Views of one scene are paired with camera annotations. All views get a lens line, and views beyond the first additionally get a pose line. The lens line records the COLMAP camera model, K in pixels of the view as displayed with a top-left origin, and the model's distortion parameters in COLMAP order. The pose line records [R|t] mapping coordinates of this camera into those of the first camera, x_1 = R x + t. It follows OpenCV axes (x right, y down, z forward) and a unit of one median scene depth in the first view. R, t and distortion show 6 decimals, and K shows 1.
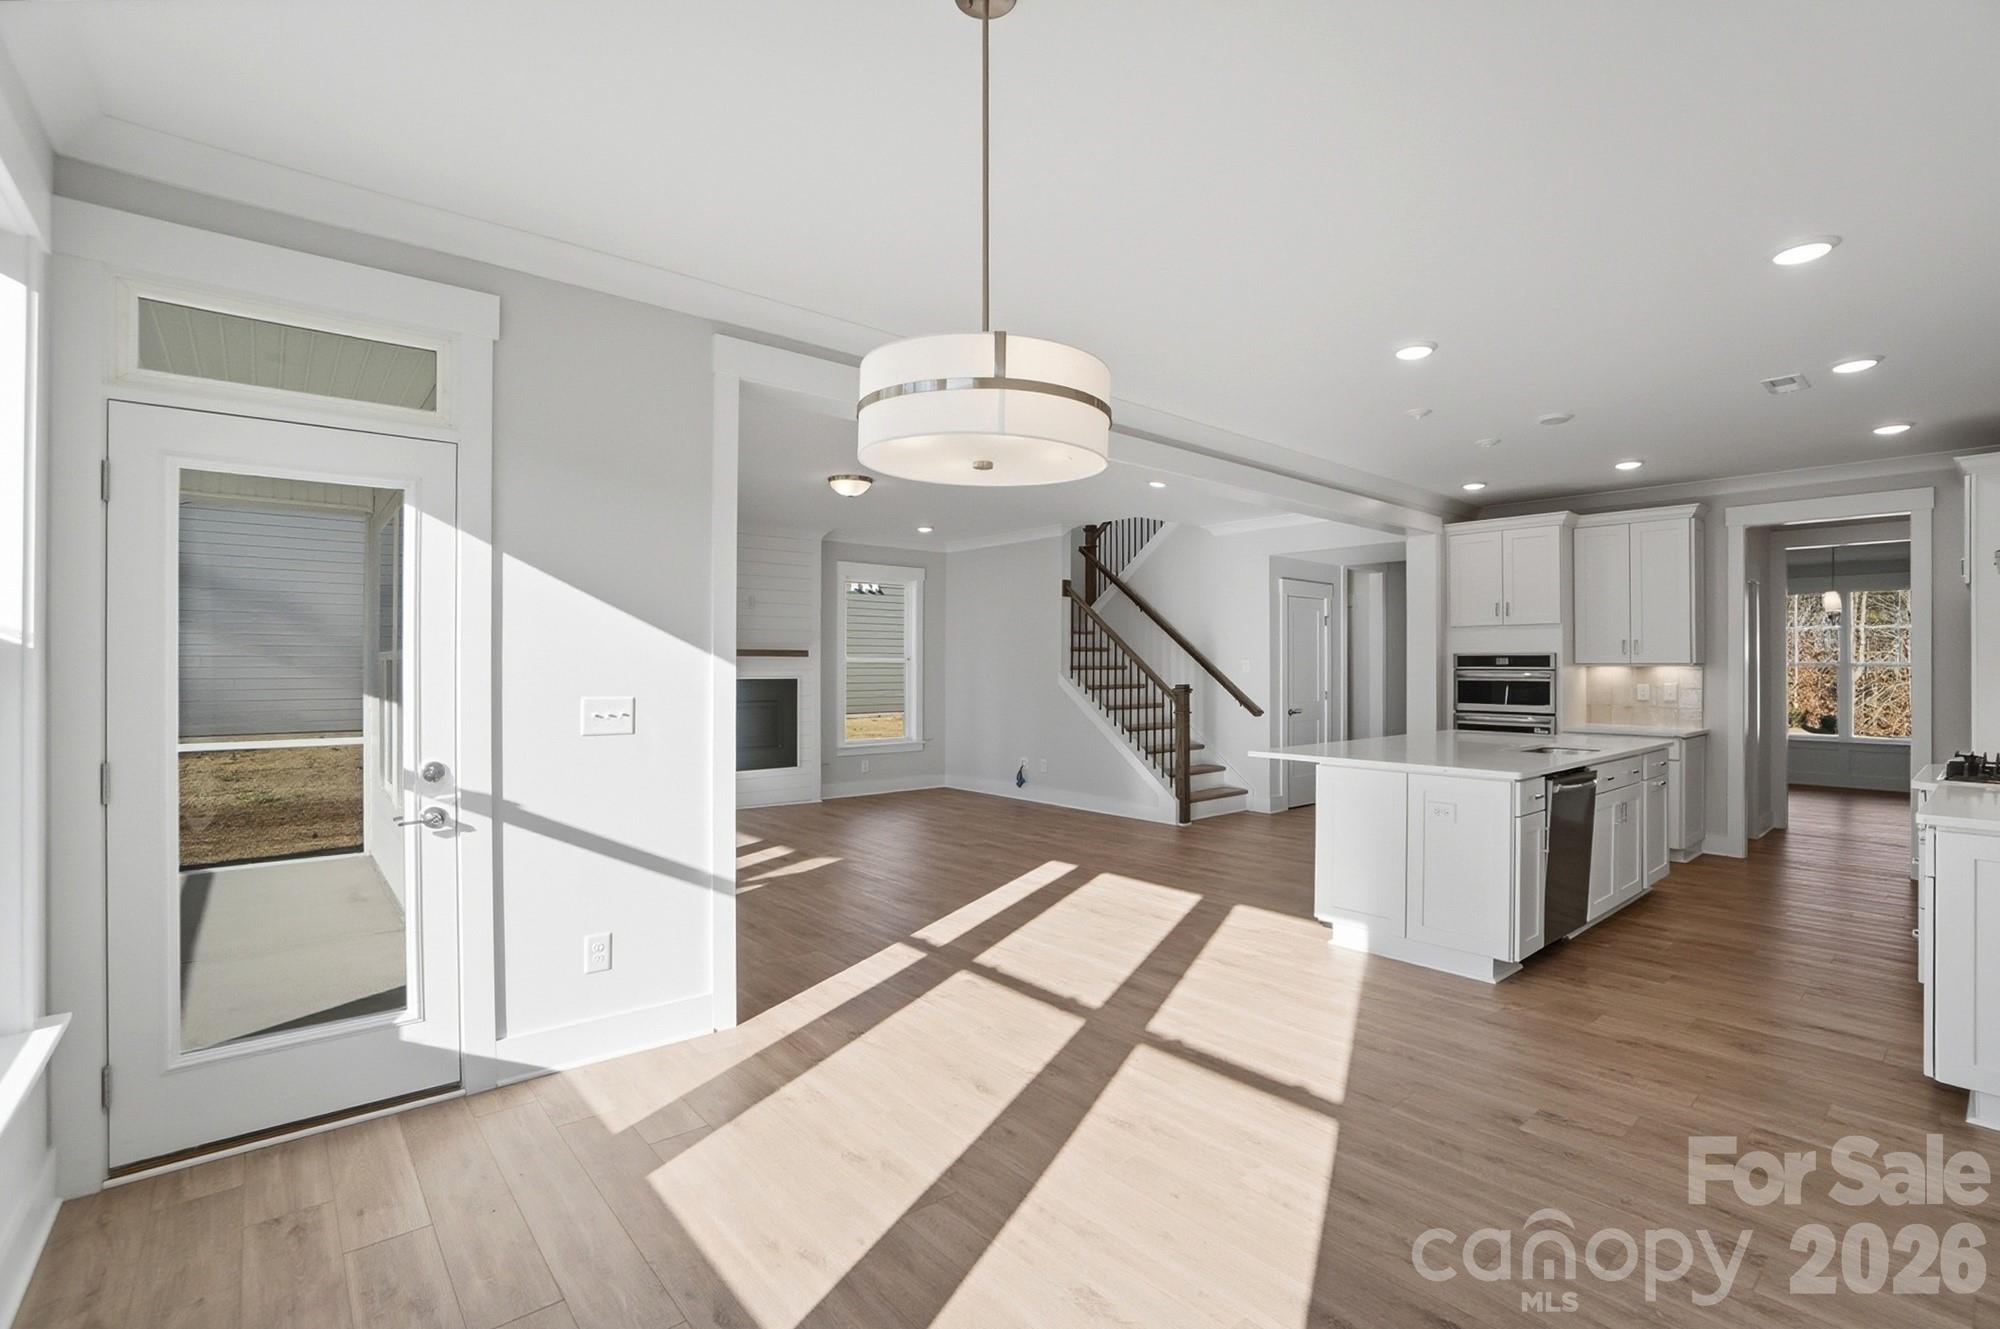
lens RADIAL K [[896.0, 0, 1000.7], [0, 896.0, 663.0], [0, 0, 1]] dist [-0.039102, 0.008105]
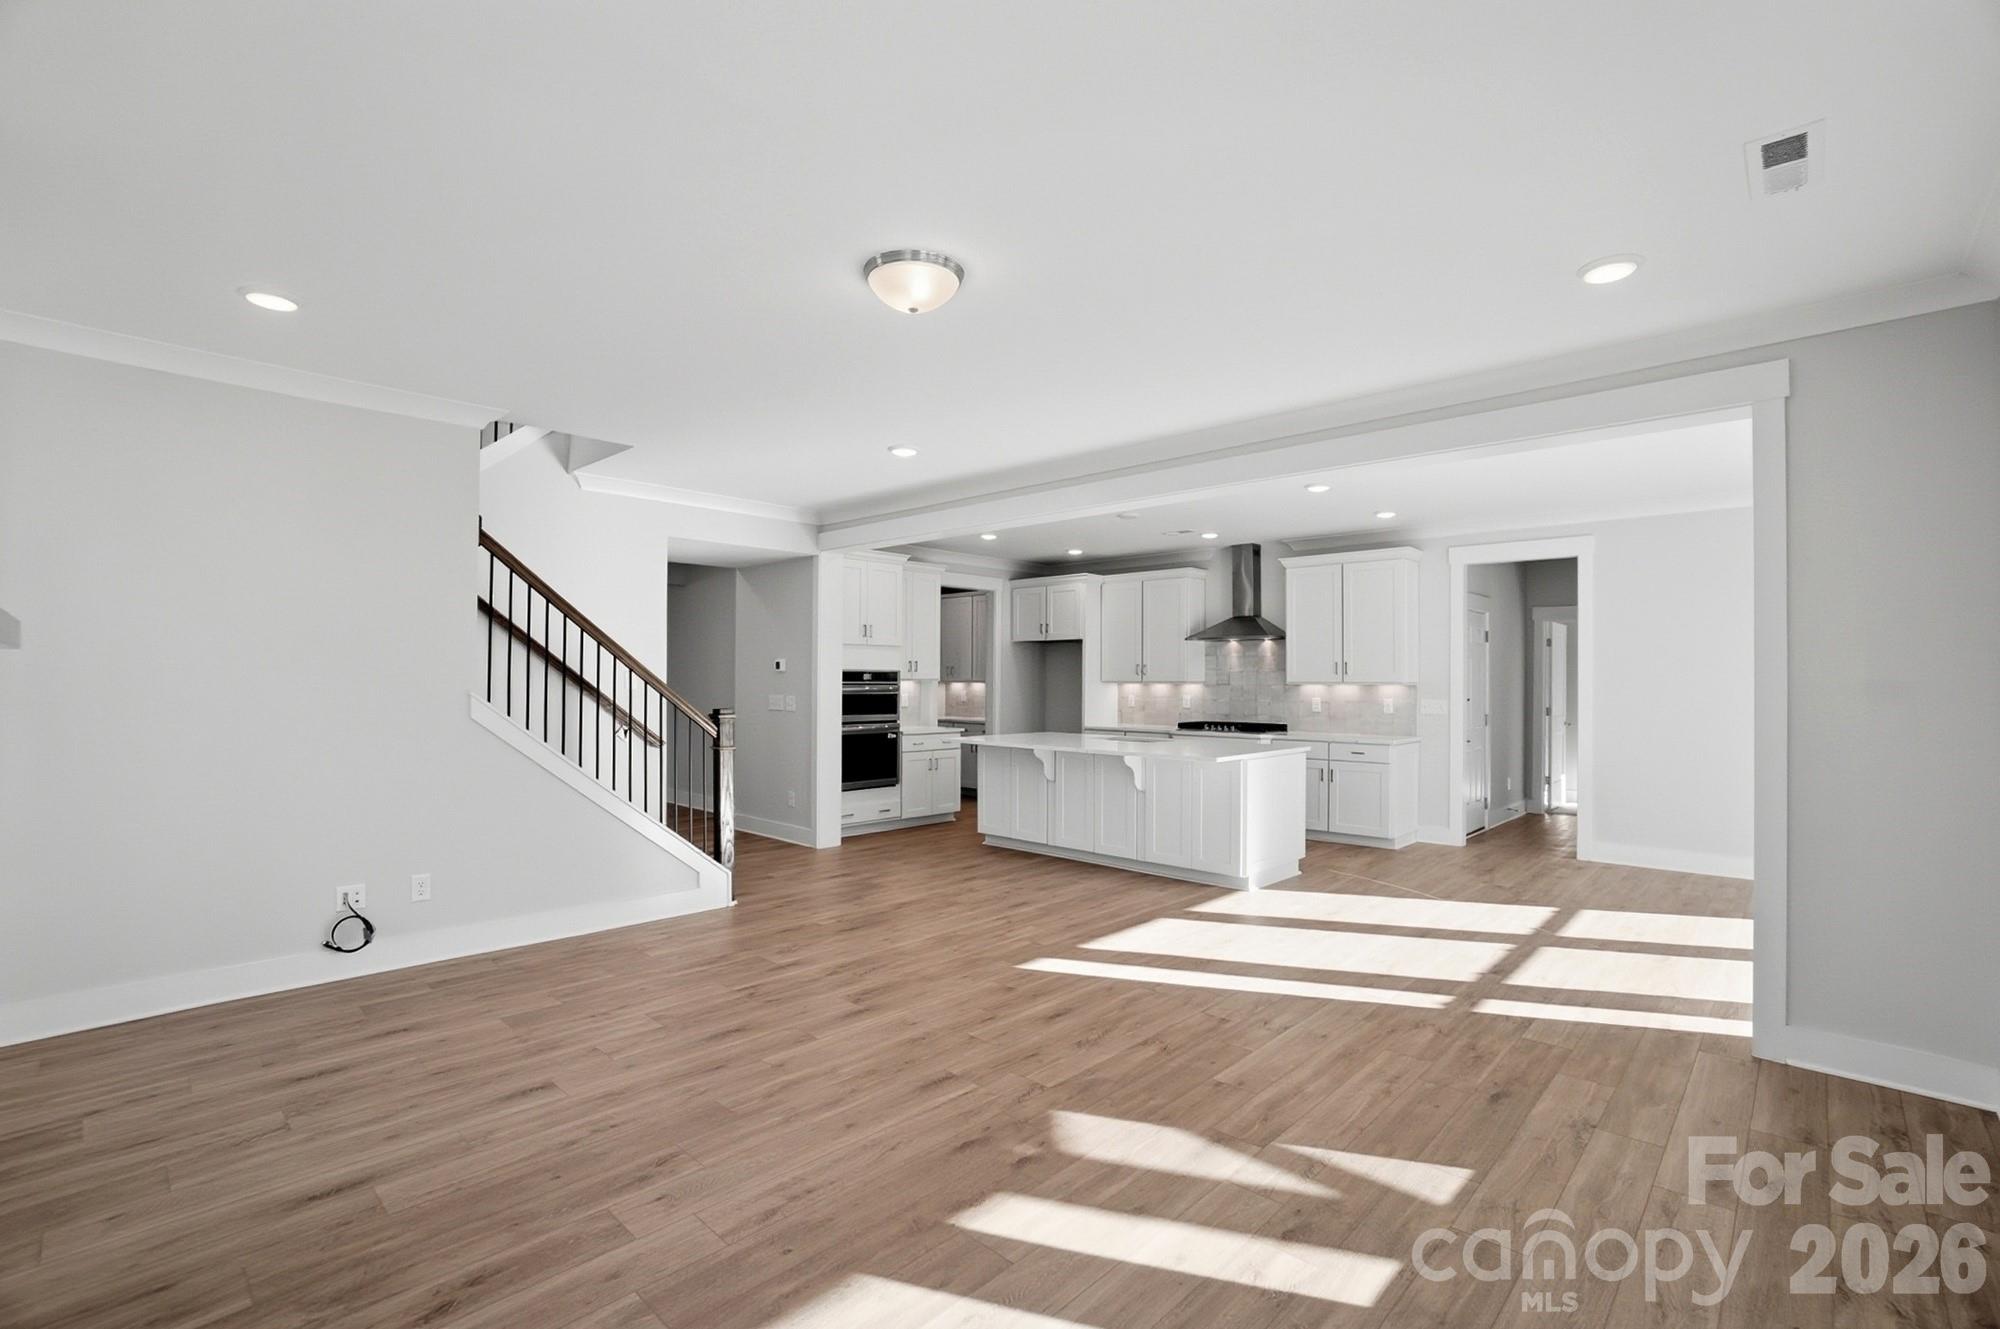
lens RADIAL K [[896.0, 0, 994.7], [0, 896.0, 687.8], [0, 0, 1]] dist [-0.039102, 0.008105]
pose [[-0.098255, -0.012874, 0.995078, -0.463833], [-0.013775, 0.999838, 0.011575, -0.002848], [-0.995066, -0.012570, -0.098417, 0.756509]]
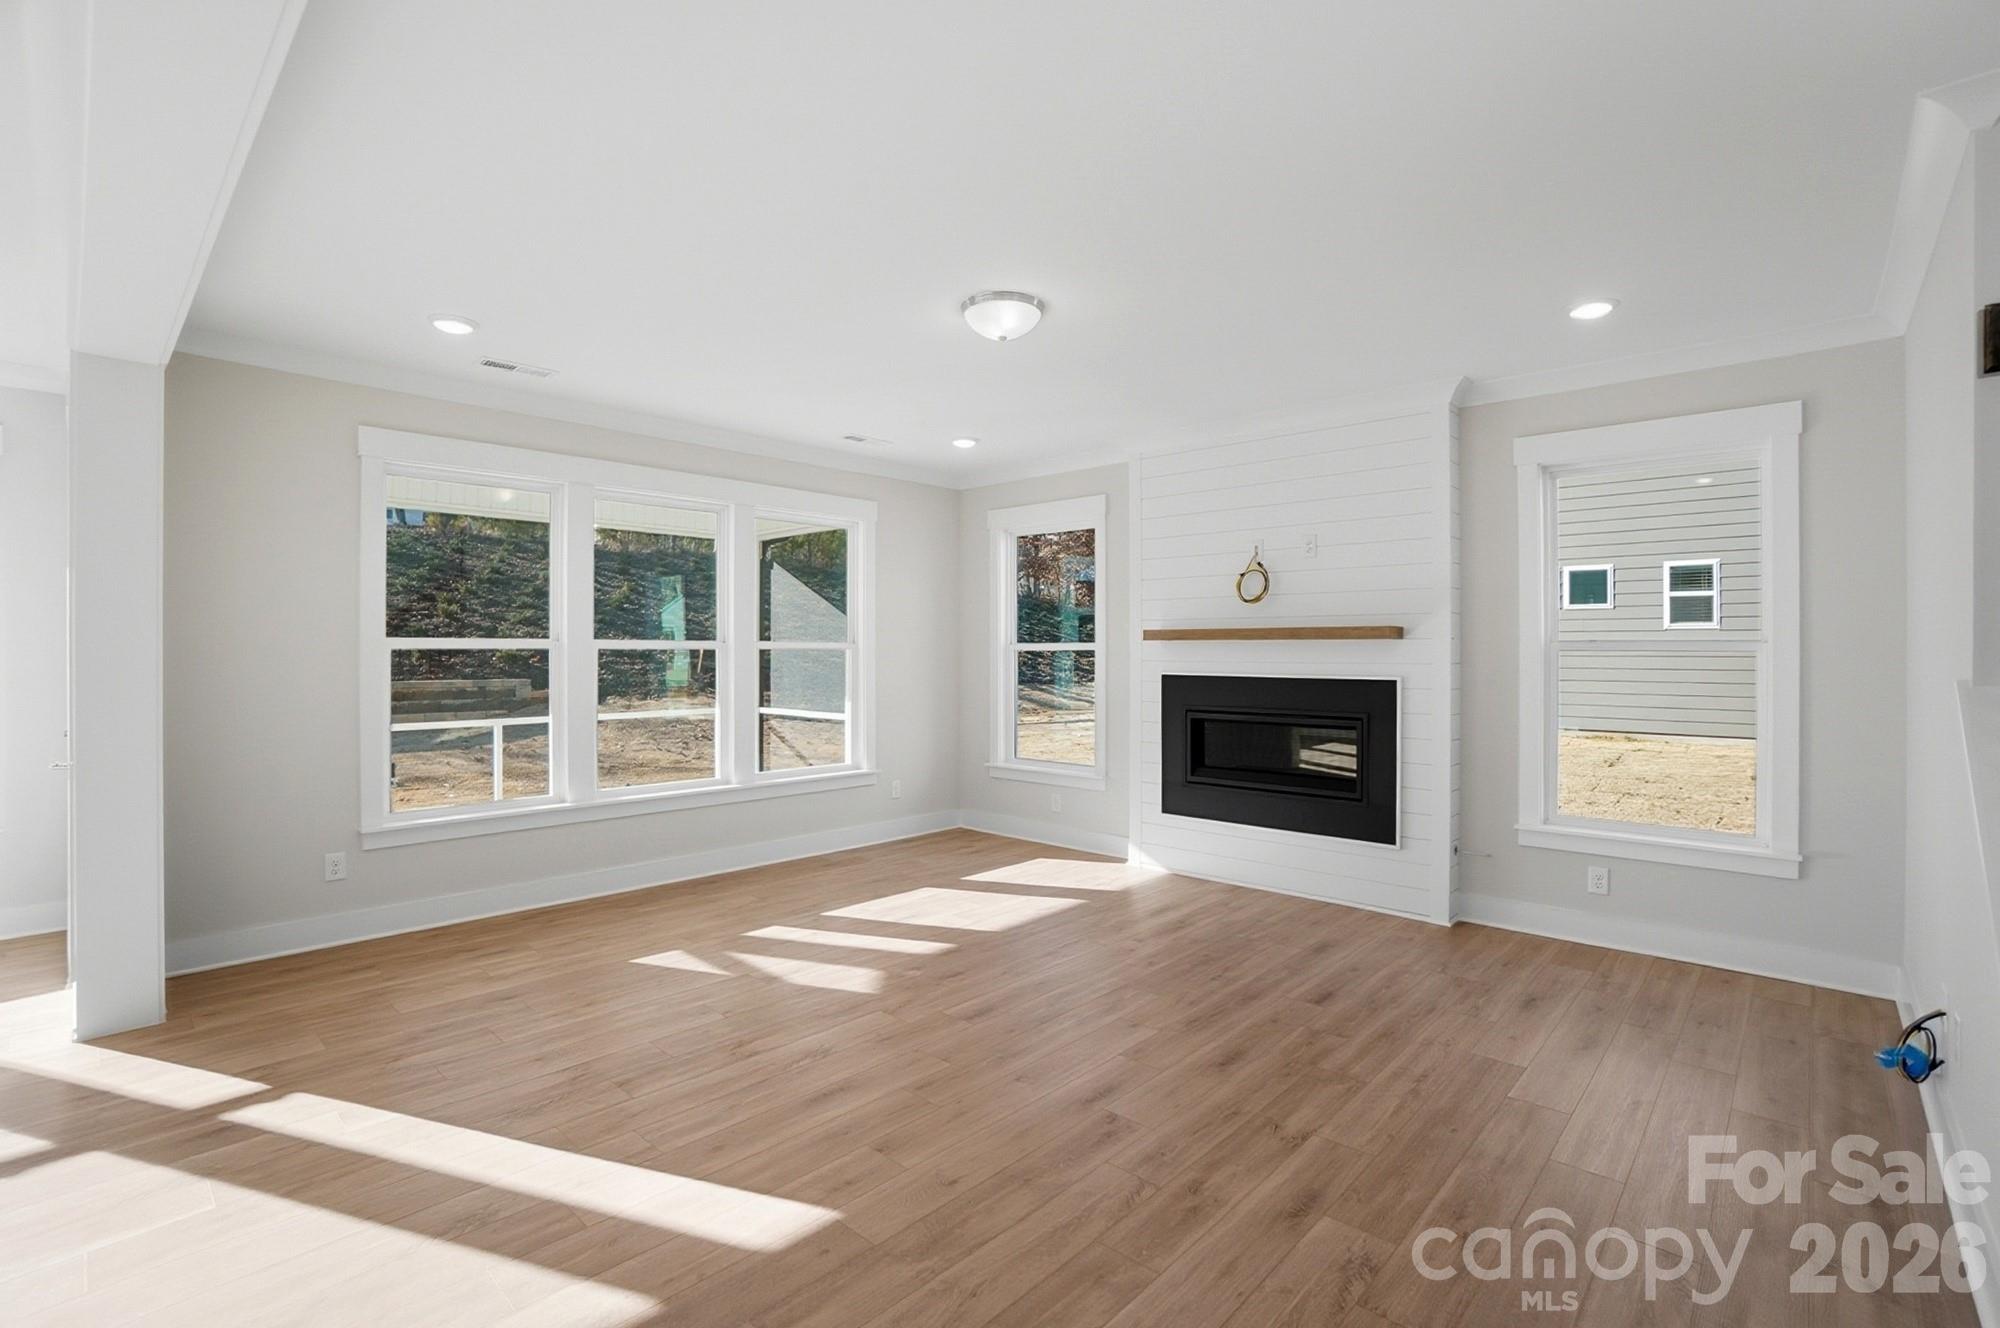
lens RADIAL K [[896.0, 0, 994.8], [0, 896.0, 660.5], [0, 0, 1]] dist [-0.039102, 0.008105]
pose [[0.102649, 0.004894, -0.994706, 0.277977], [0.005133, 0.999972, 0.005450, 0.001320], [0.994704, -0.005665, 0.102621, 0.709756]]
